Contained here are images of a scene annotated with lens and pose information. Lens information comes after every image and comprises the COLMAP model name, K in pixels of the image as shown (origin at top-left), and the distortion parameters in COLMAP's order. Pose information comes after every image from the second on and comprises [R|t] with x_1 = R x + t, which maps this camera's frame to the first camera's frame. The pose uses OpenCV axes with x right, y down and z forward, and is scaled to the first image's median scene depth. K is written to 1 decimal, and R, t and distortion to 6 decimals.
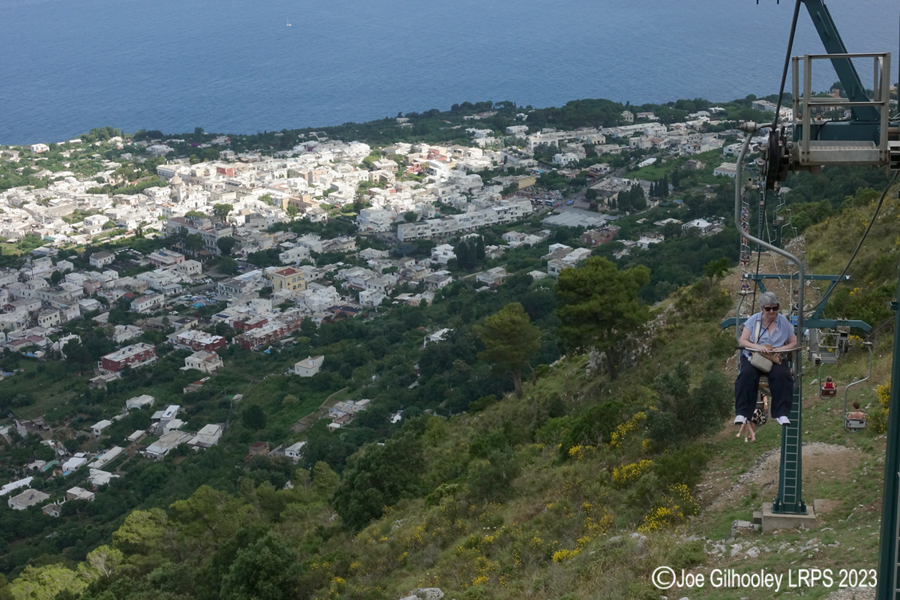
lens RADIAL K [[1445.9, 0, 450.0], [0, 1445.9, 300.0], [0, 0, 1]] dist [-0.002012, -0.016377]
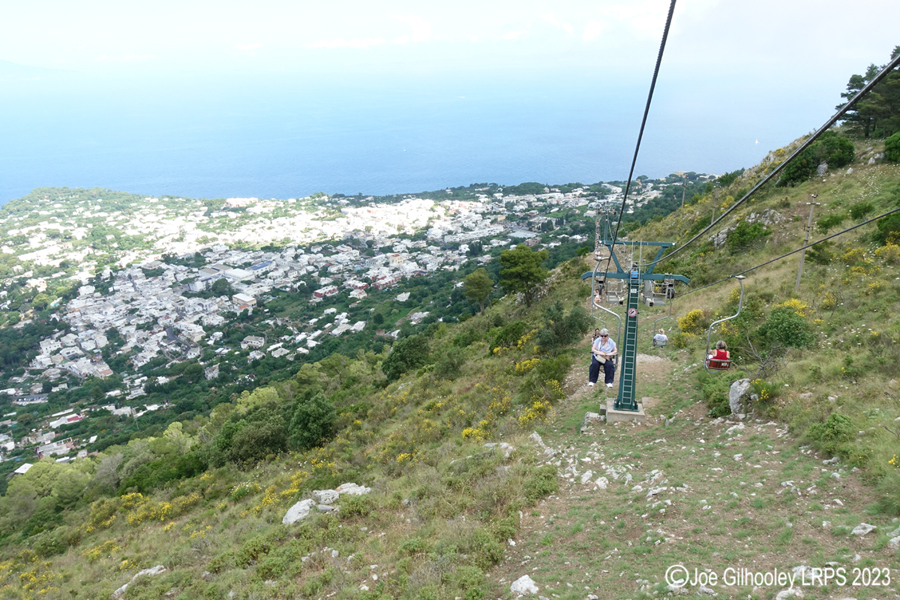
lens RADIAL K [[616.0, 0, 452.4], [0, 616.0, 299.1], [0, 0, 1]] dist [-0.000437, -0.000581]
pose [[0.999486, 0.017714, -0.026732, 0.004873], [-0.016401, 0.998685, 0.048563, 0.000745], [0.027557, -0.048099, 0.998462, 0.024604]]
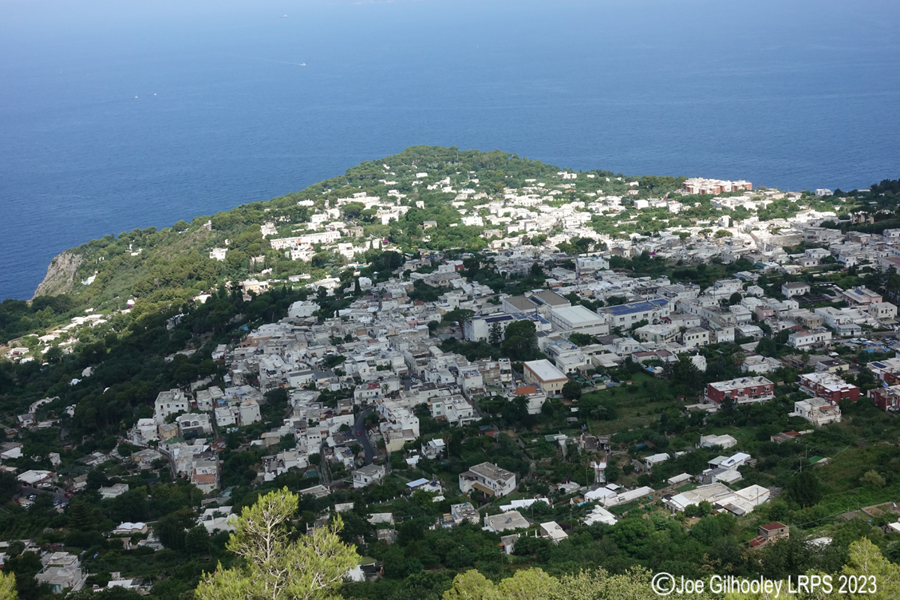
lens RADIAL K [[1249.6, 0, 450.0], [0, 1249.6, 300.0], [0, 0, 1]] dist [0.016259, 0.015995]
pose [[0.798053, 0.141833, -0.585658, 0.057572], [-0.169113, 0.985562, 0.008237, 0.010219], [0.578371, 0.092469, 0.810516, 0.295409]]
